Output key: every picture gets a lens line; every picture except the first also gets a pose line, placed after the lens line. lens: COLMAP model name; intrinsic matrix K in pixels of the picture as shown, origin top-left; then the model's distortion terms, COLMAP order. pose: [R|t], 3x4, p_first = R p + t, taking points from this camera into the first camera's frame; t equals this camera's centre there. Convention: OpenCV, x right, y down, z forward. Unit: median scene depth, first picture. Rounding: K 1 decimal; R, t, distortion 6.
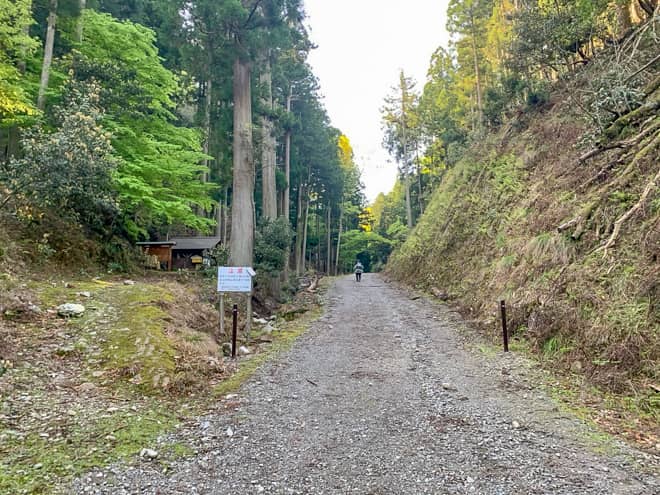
lens RADIAL K [[503.7, 0, 330.0], [0, 503.7, 247.5], [0, 0, 1]] dist [0.034060, -0.068079]
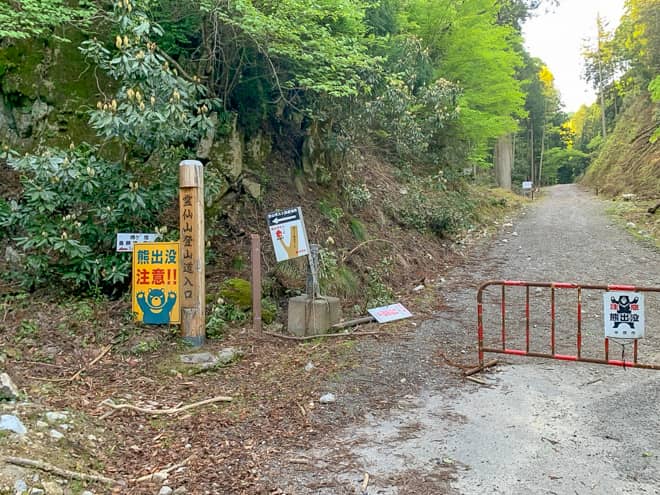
lens RADIAL K [[503.7, 0, 330.0], [0, 503.7, 247.5], [0, 0, 1]] dist [0.034060, -0.068079]
pose [[0.931791, -0.015170, -0.362678, -0.016945], [0.071591, 0.987182, 0.142641, -0.011780], [0.355865, -0.158876, 0.920933, -0.299192]]
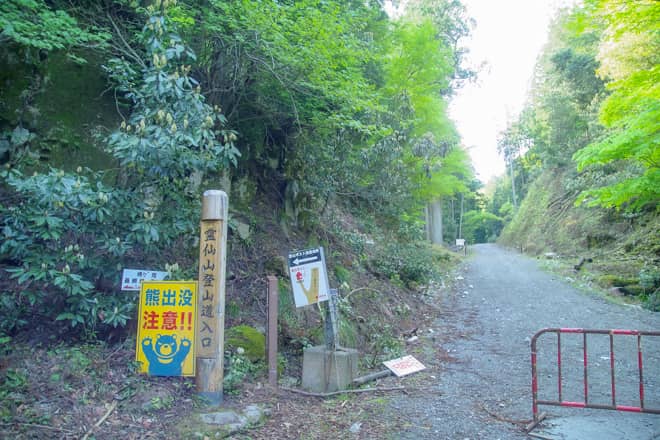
lens RADIAL K [[499.0, 0, 330.0], [0, 499.0, 220.0], [0, 0, 1]] dist [-0.143131, 0.125291]
pose [[0.974826, -0.032164, -0.220637, -0.029470], [0.030829, 0.999480, -0.009494, -0.010667], [0.220827, 0.002453, 0.975310, -0.297242]]
